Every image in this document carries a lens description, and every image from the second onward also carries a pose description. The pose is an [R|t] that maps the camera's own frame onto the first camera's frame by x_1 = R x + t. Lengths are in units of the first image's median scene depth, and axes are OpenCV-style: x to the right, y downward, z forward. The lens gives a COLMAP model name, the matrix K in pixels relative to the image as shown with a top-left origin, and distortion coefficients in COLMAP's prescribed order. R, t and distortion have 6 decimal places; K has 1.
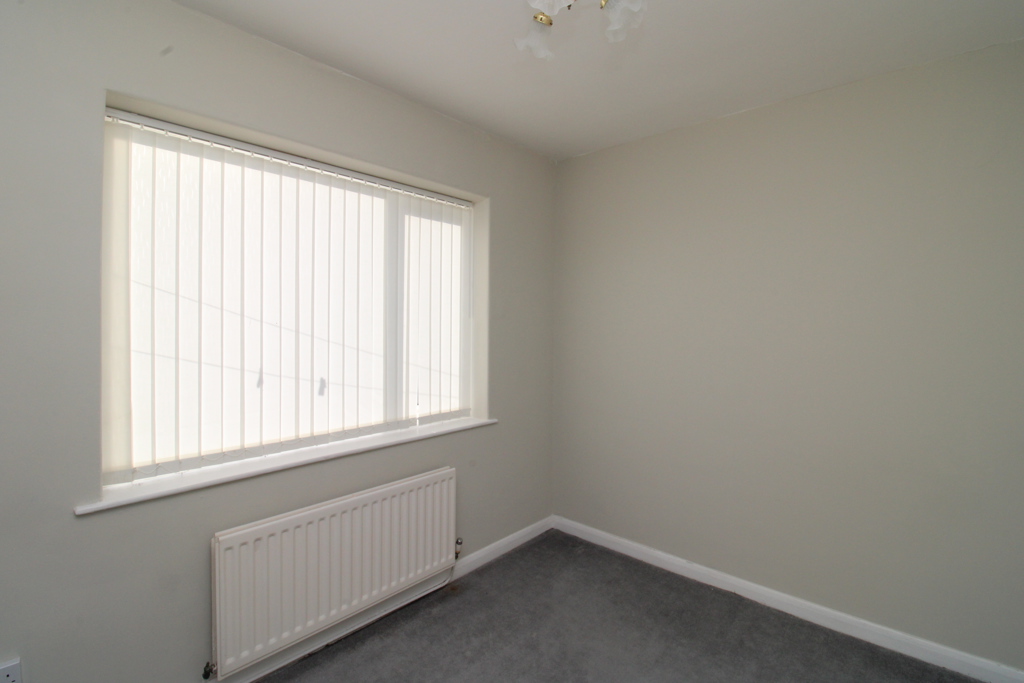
lens RADIAL K [[462.3, 0, 517.0], [0, 462.3, 330.1], [0, 0, 1]] dist [-0.000725, -0.000070]
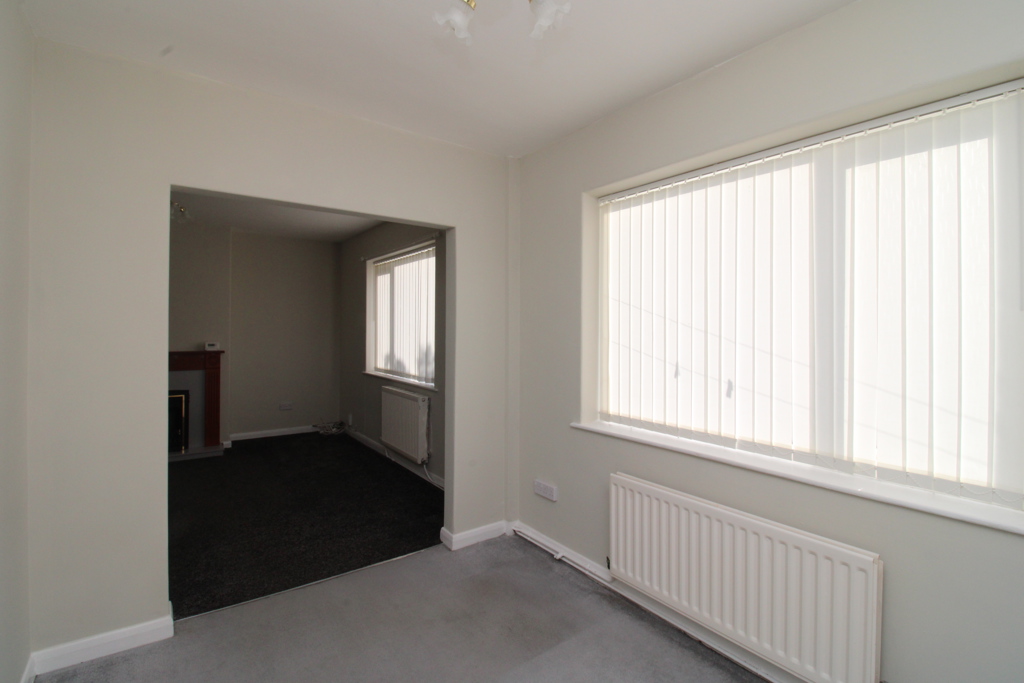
lens RADIAL K [[485.6, 0, 510.5], [0, 485.6, 322.1], [0, 0, 1]] dist [0.000649, -0.000066]
pose [[-0.198704, -0.007373, -0.980032, 0.678390], [-0.010518, 0.999930, -0.005390, -0.007611], [0.980003, 0.009237, -0.198767, 0.750281]]
